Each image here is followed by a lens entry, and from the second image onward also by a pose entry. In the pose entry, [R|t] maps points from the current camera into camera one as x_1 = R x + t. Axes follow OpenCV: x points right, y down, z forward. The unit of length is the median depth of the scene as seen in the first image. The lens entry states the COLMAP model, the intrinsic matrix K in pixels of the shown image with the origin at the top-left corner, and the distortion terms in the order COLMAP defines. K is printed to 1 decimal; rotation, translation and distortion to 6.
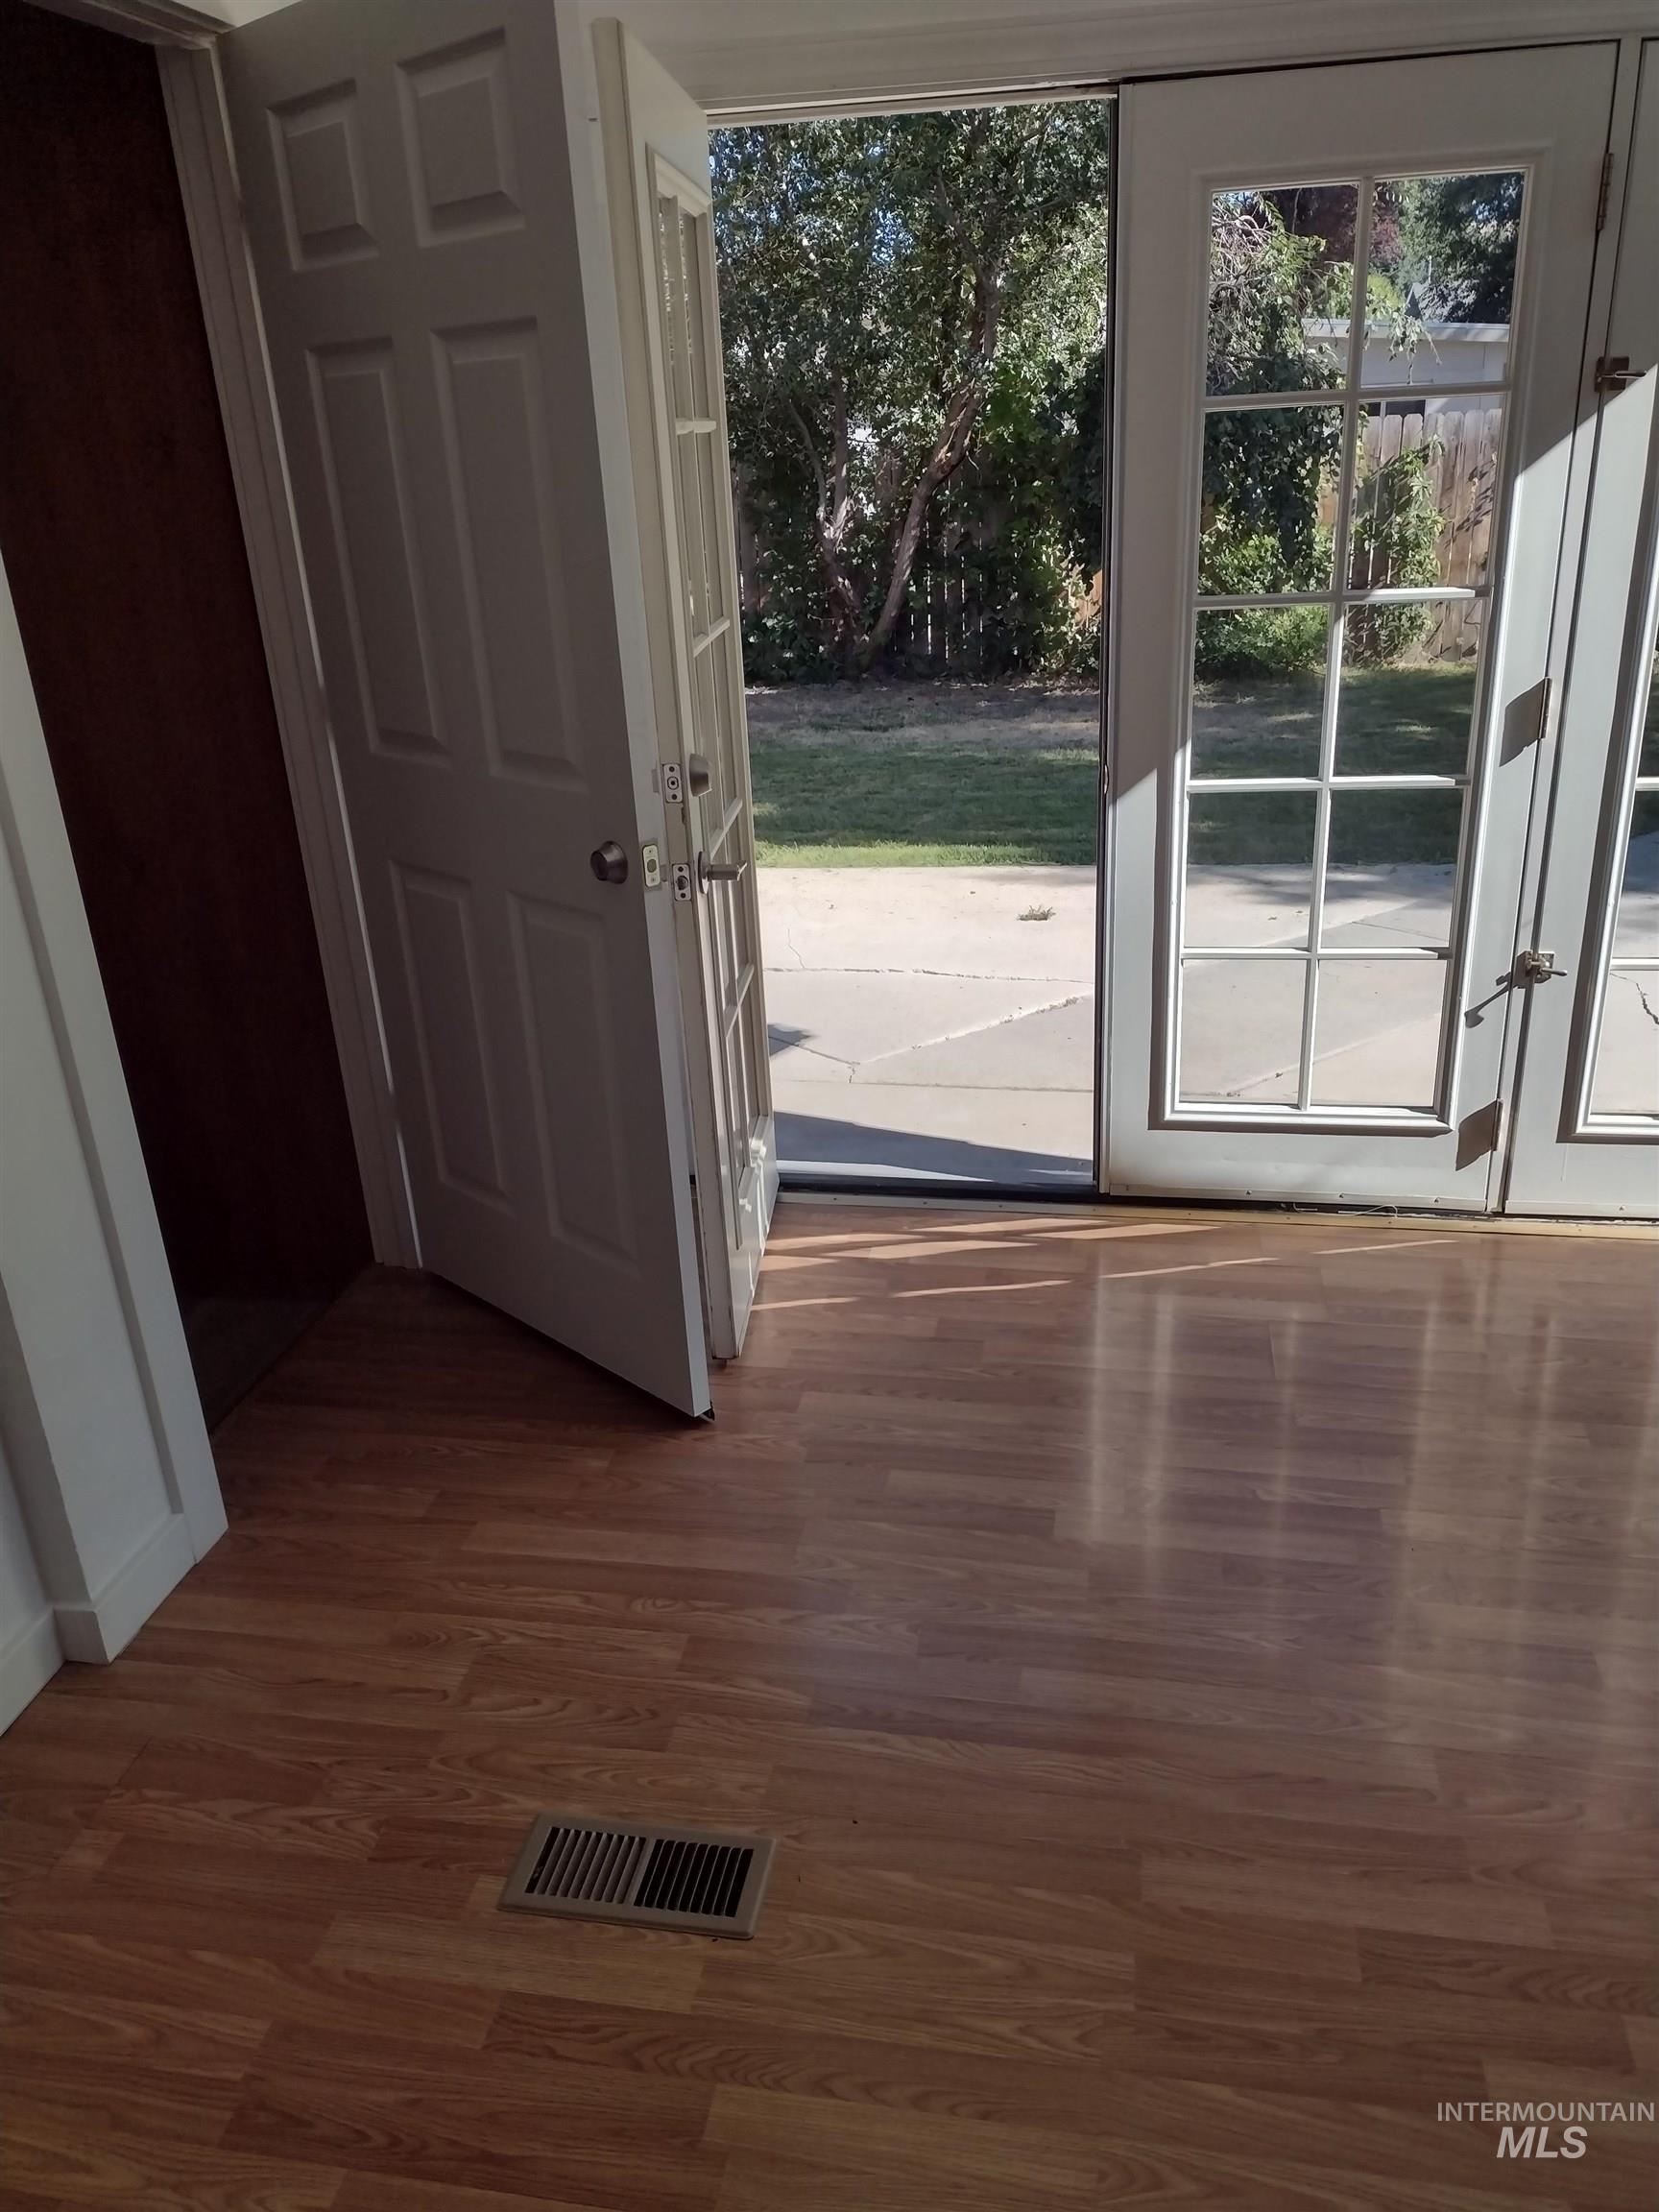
lens RADIAL K [[1682.8, 0, 827.5], [0, 1682.8, 1113.9], [0, 0, 1]] dist [0.067497, -0.082728]
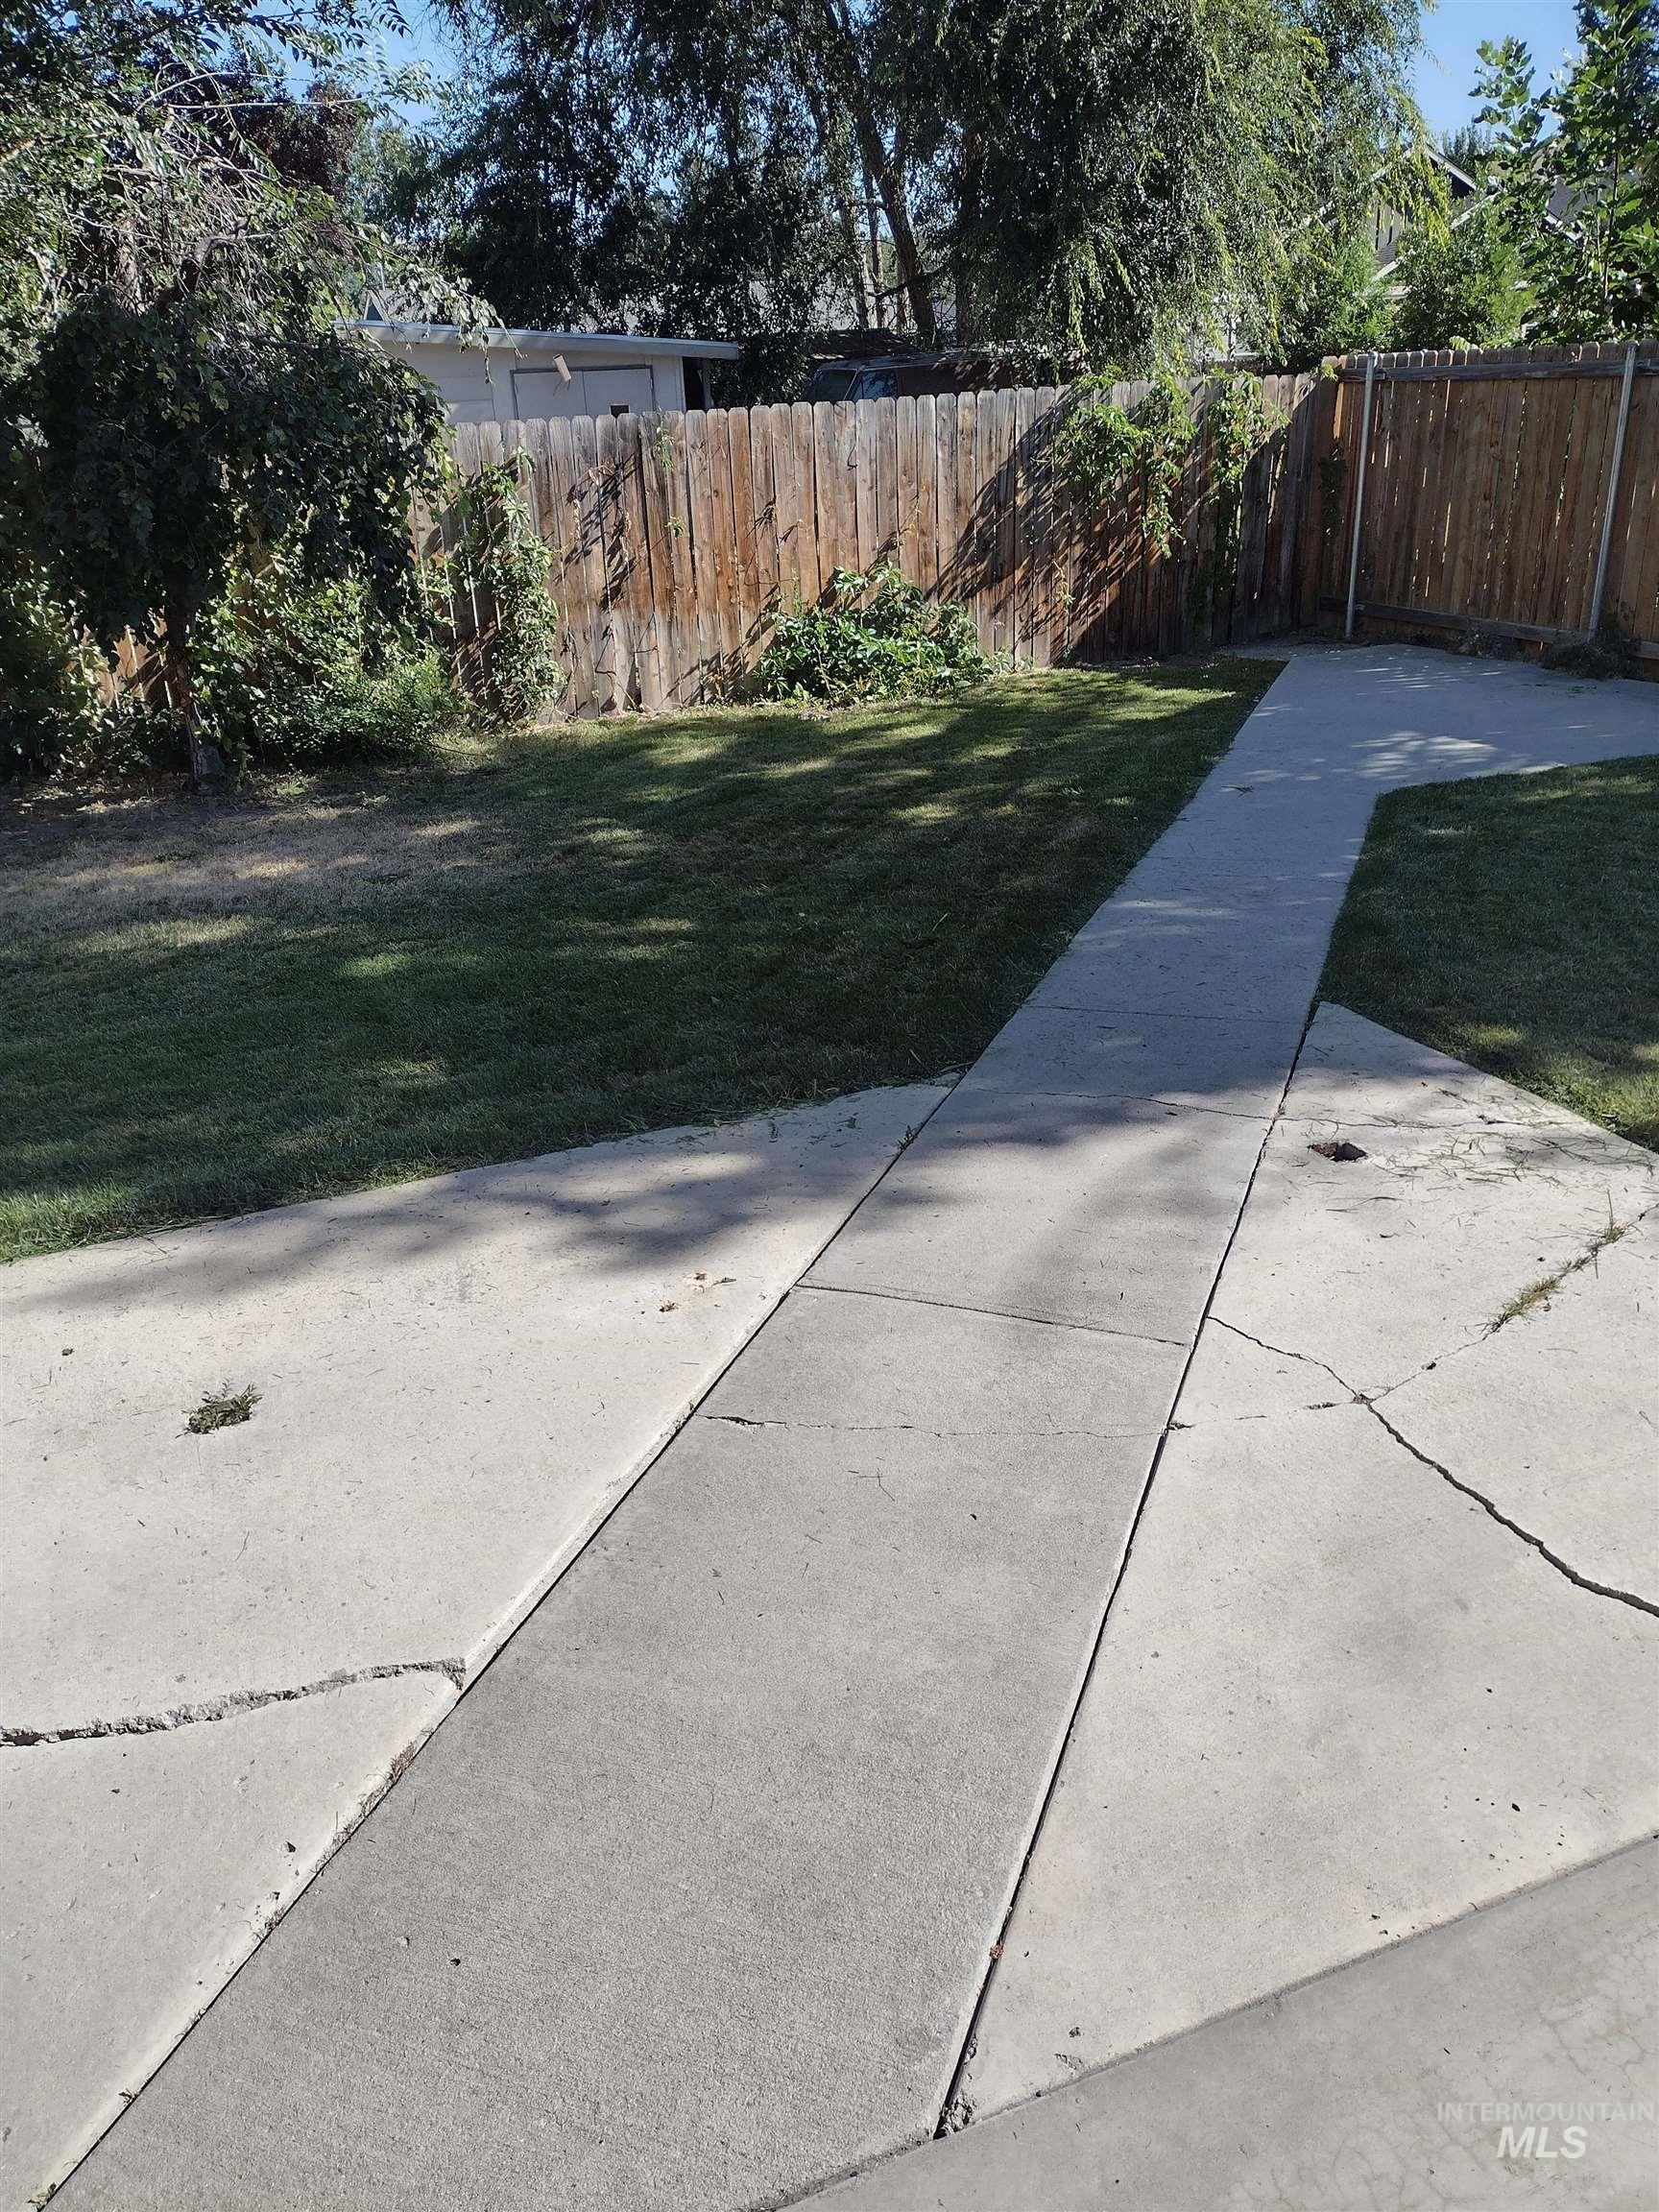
lens RADIAL K [[1682.8, 0, 827.5], [0, 1682.8, 1113.9], [0, 0, 1]] dist [0.067497, -0.082728]
pose [[0.851911, -0.200621, 0.483735, 0.026526], [0.202695, 0.978032, 0.048655, -0.100069], [-0.482870, 0.056601, 0.873861, 0.246022]]
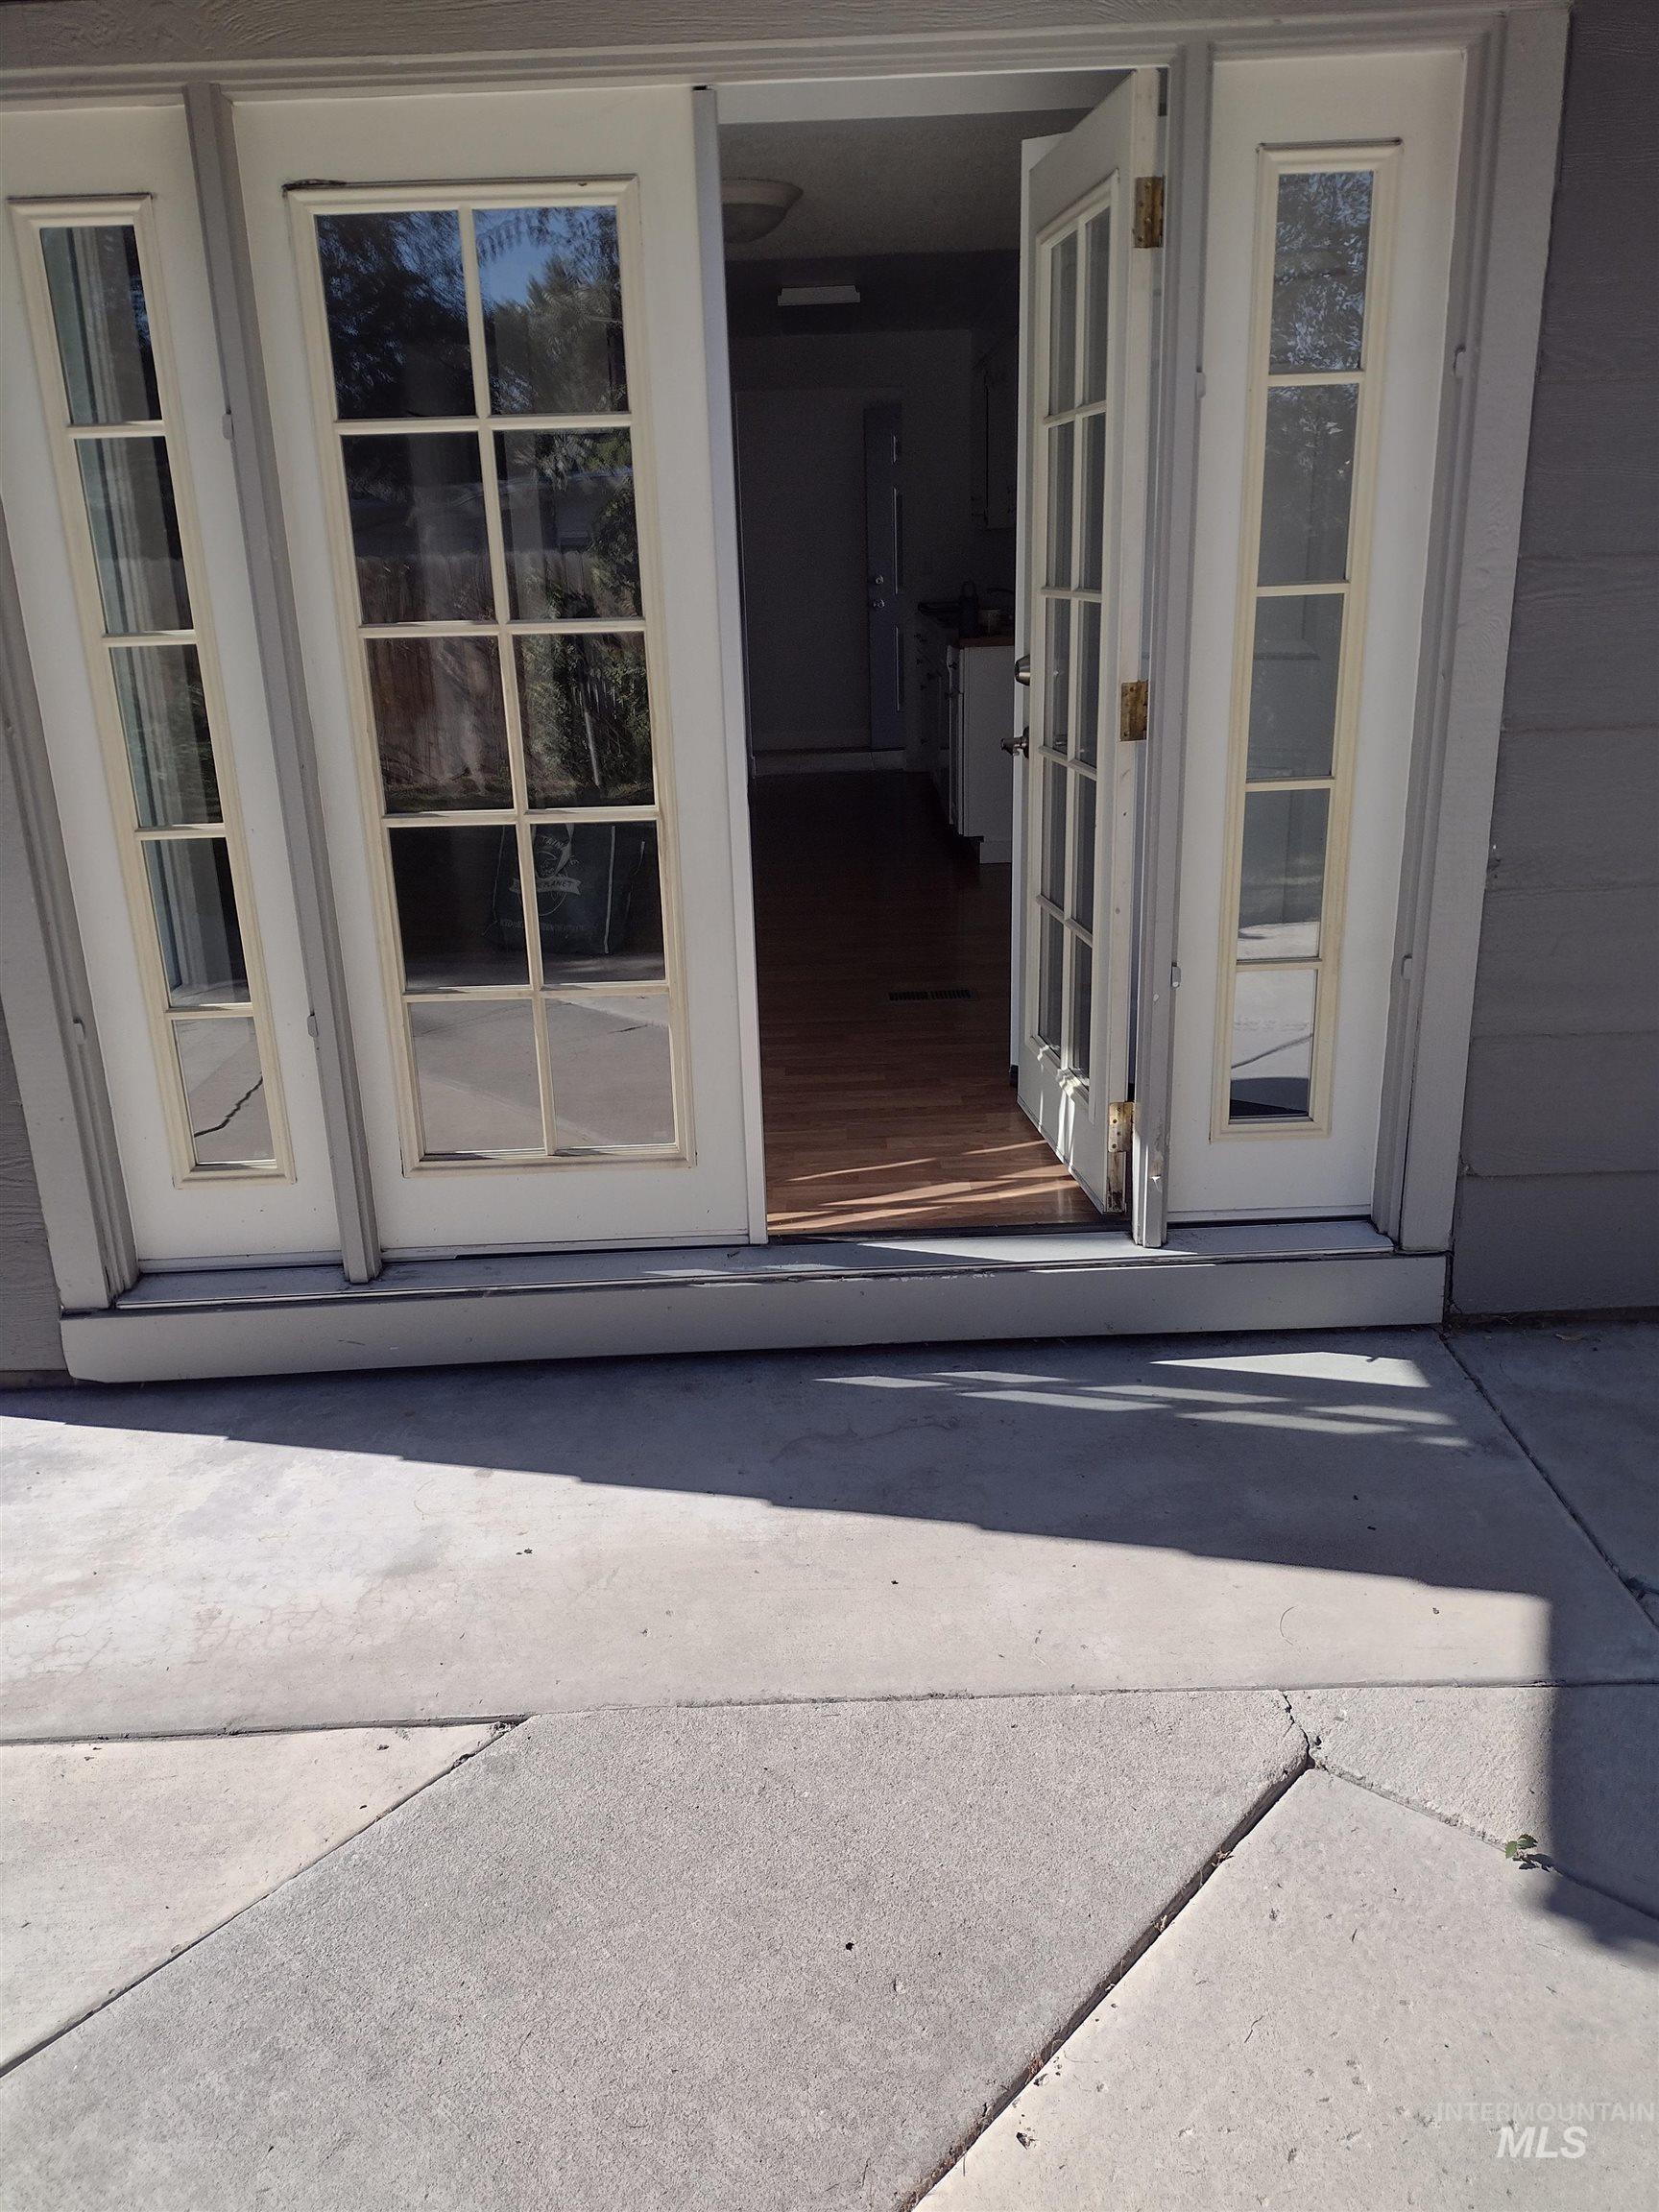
lens RADIAL K [[1682.8, 0, 827.5], [0, 1682.8, 1113.9], [0, 0, 1]] dist [0.067497, -0.082728]
pose [[-0.978729, 0.135557, -0.153994, 0.077755], [0.003053, 0.760152, 0.649738, -0.185658], [0.205136, 0.635447, -0.744396, 0.492842]]
